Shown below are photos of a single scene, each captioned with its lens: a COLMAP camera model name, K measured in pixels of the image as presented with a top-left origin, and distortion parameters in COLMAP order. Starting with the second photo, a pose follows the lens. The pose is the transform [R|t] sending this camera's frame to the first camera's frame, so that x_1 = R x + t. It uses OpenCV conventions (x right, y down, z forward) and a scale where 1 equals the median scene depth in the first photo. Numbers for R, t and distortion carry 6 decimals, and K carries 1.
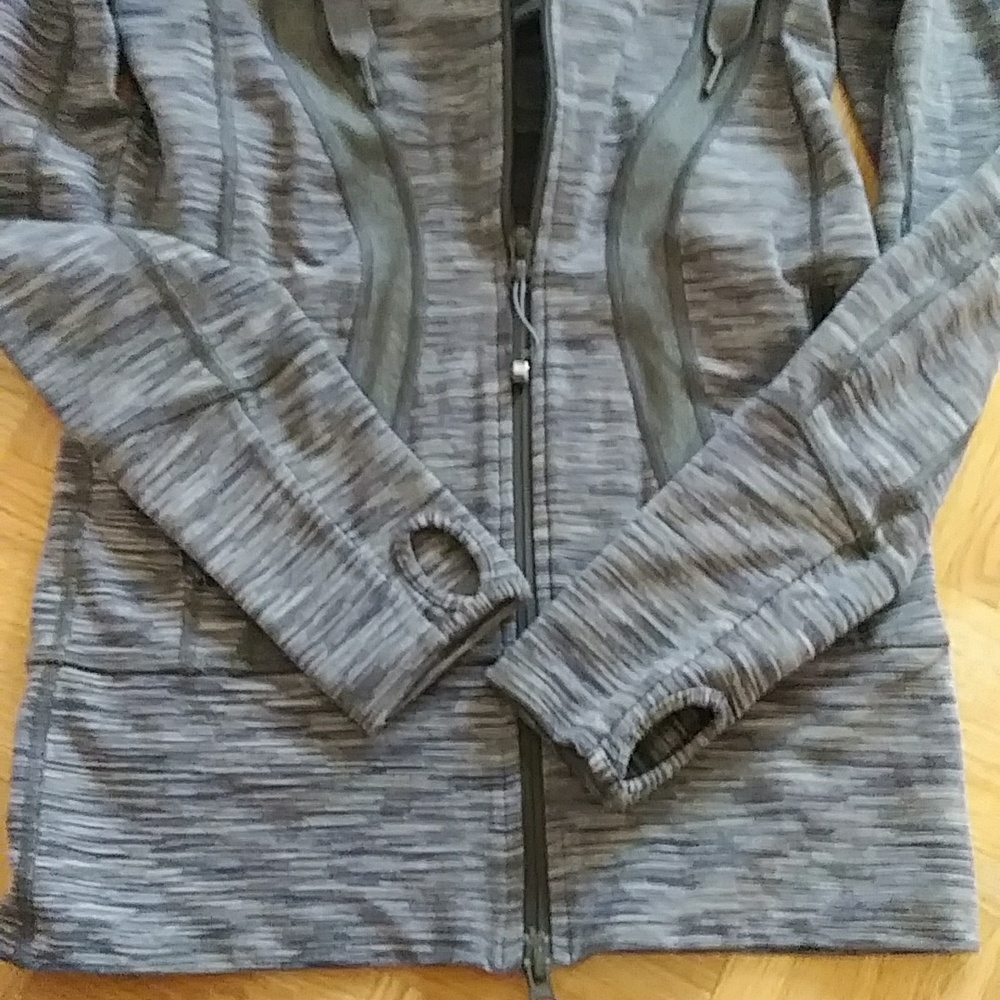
lens RADIAL K [[1572.1, 0, 500.0], [0, 1572.1, 500.0], [0, 0, 1]] dist [-0.007135, 0.055004]
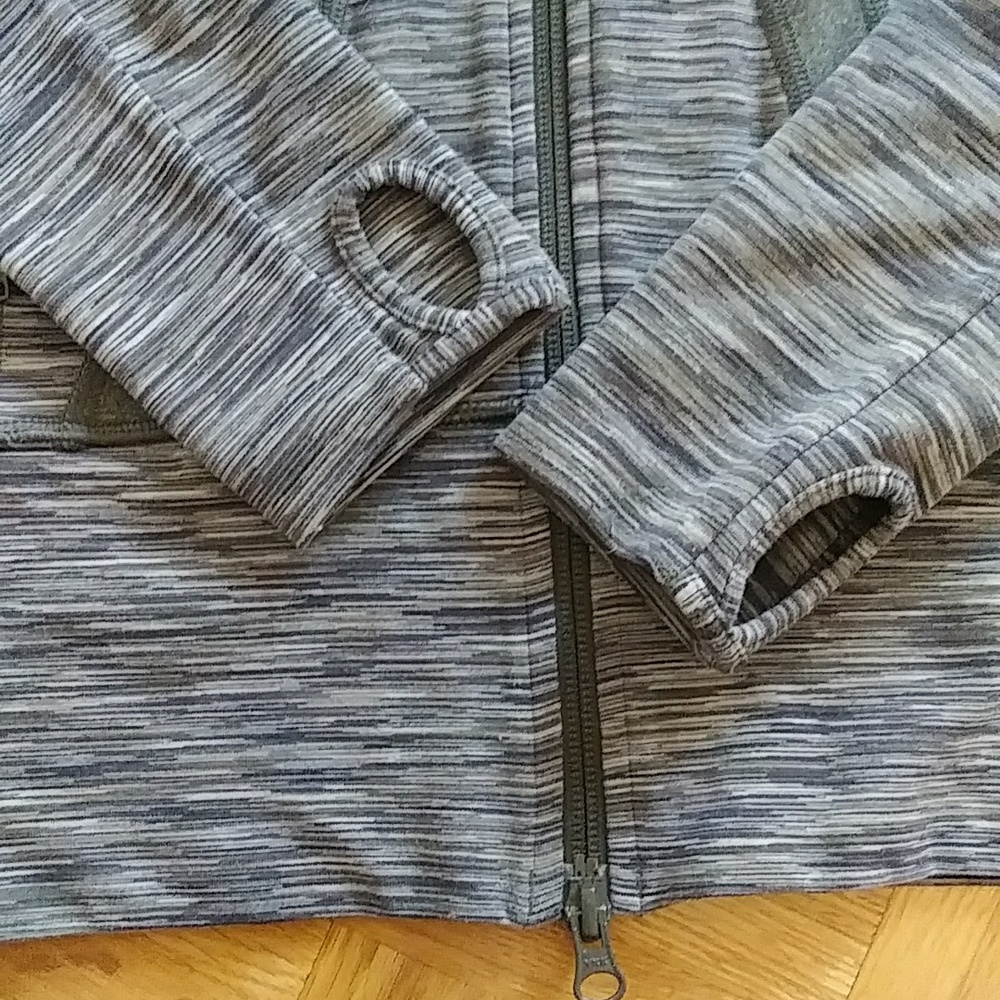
lens RADIAL K [[1572.1, 0, 500.0], [0, 1572.1, 500.0], [0, 0, 1]] dist [-0.007135, 0.055004]
pose [[0.999851, -0.016771, -0.004110, -0.004735], [0.017264, 0.975162, 0.220821, 0.003587], [0.000305, -0.220859, 0.975306, 0.424937]]
